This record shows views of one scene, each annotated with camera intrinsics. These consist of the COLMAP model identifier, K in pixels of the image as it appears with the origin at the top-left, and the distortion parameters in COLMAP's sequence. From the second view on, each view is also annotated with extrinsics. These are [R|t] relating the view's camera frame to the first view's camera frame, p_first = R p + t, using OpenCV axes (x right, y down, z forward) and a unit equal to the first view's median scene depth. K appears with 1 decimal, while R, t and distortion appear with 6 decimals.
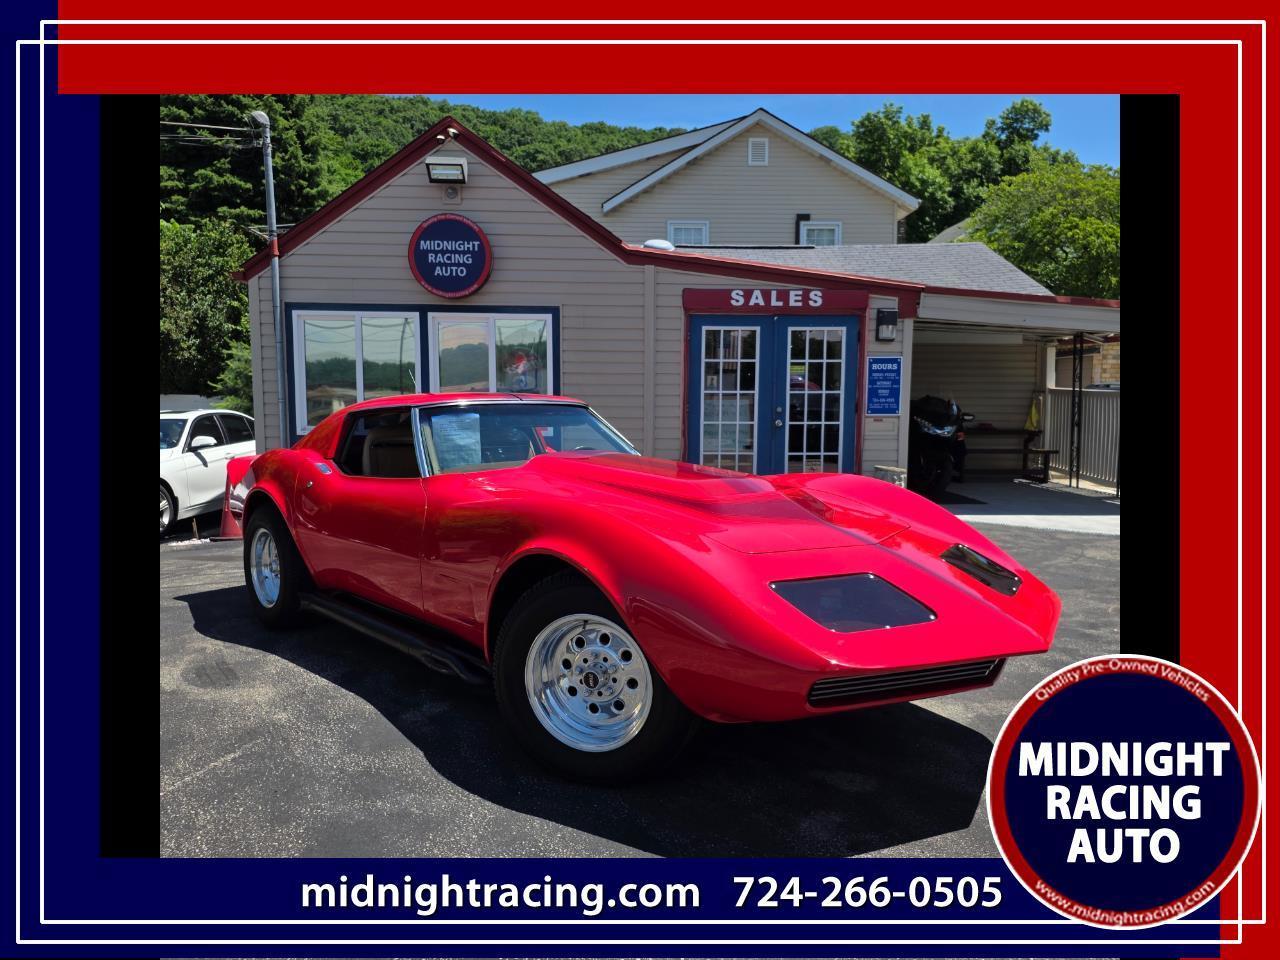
lens RADIAL K [[855.1, 0, 644.6], [0, 855.1, 484.8], [0, 0, 1]] dist [0.085603, -0.104376]
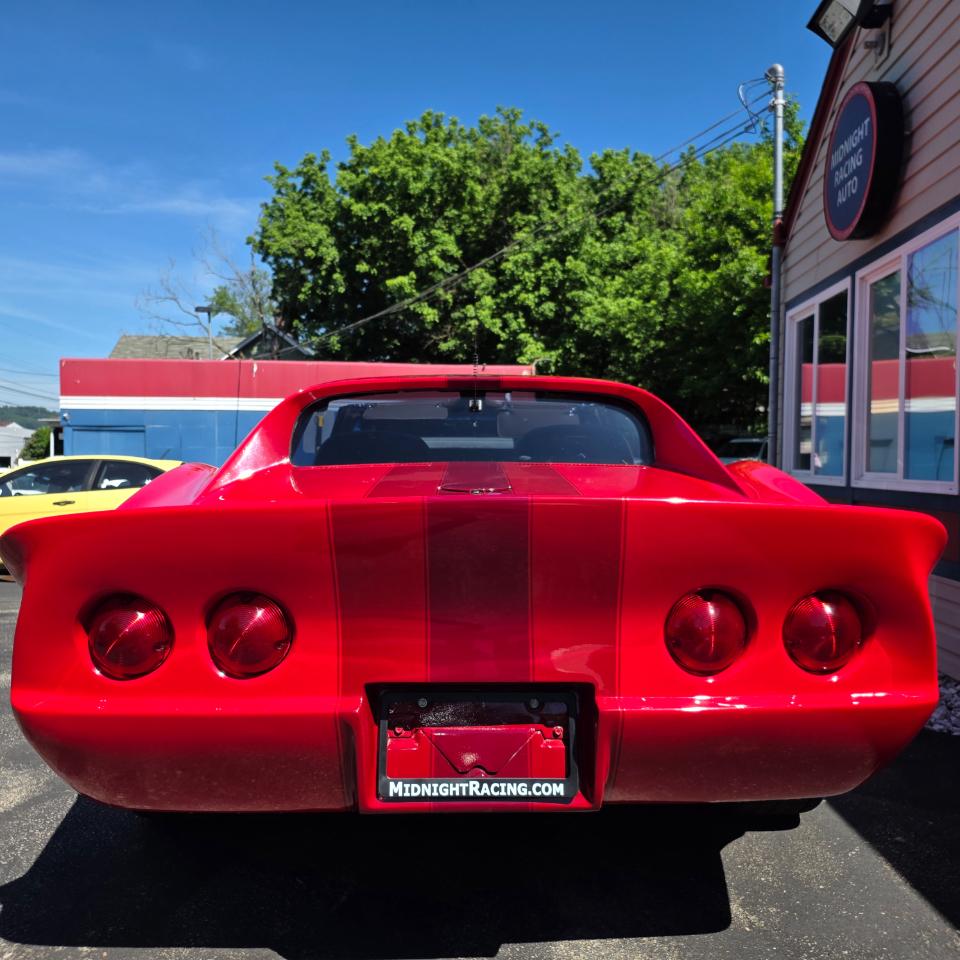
lens RADIAL K [[860.8, 0, 471.7], [0, 860.8, 480.3], [0, 0, 1]] dist [0.049654, -0.041093]
pose [[-0.095985, 0.013532, -0.995291, 0.345387], [-0.101216, 0.994592, 0.023284, -0.049989], [0.990223, 0.102975, -0.094097, 0.805705]]
